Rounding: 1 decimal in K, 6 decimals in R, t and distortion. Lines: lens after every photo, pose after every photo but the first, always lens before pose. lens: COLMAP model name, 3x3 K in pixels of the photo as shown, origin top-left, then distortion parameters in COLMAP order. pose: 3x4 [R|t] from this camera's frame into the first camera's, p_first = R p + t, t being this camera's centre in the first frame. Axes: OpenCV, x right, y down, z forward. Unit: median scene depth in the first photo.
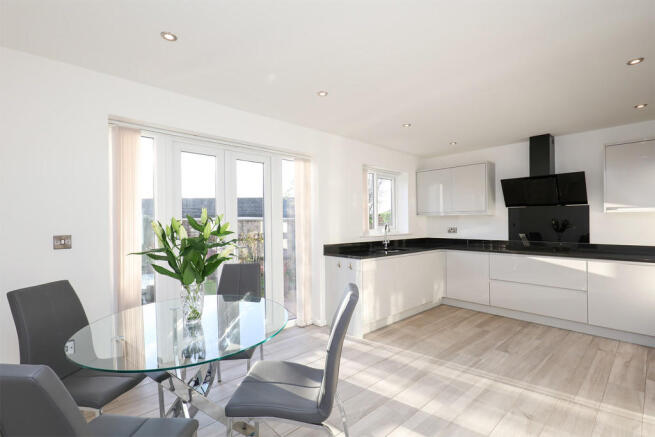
lens RADIAL K [[304.9, 0, 327.1], [0, 304.9, 221.6], [0, 0, 1]] dist [0.002729, 0.000241]
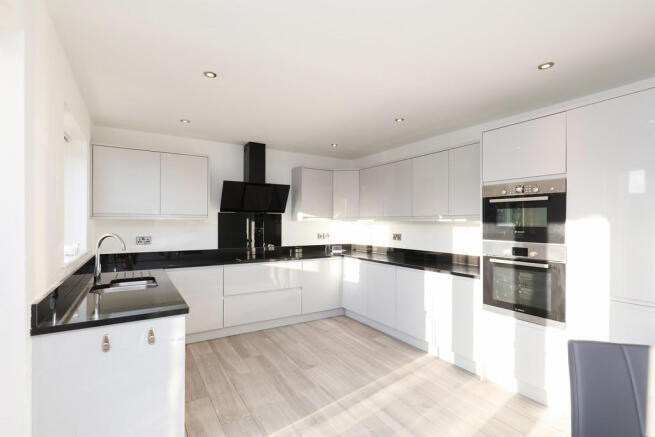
lens RADIAL K [[310.5, 0, 325.9], [0, 310.5, 220.4], [0, 0, 1]] dist [-0.002200, -0.000357]
pose [[0.188794, 0.012192, 0.981941, -0.311530], [-0.004837, 0.999922, -0.011485, -0.016663], [-0.982005, -0.002582, 0.188838, 0.667075]]
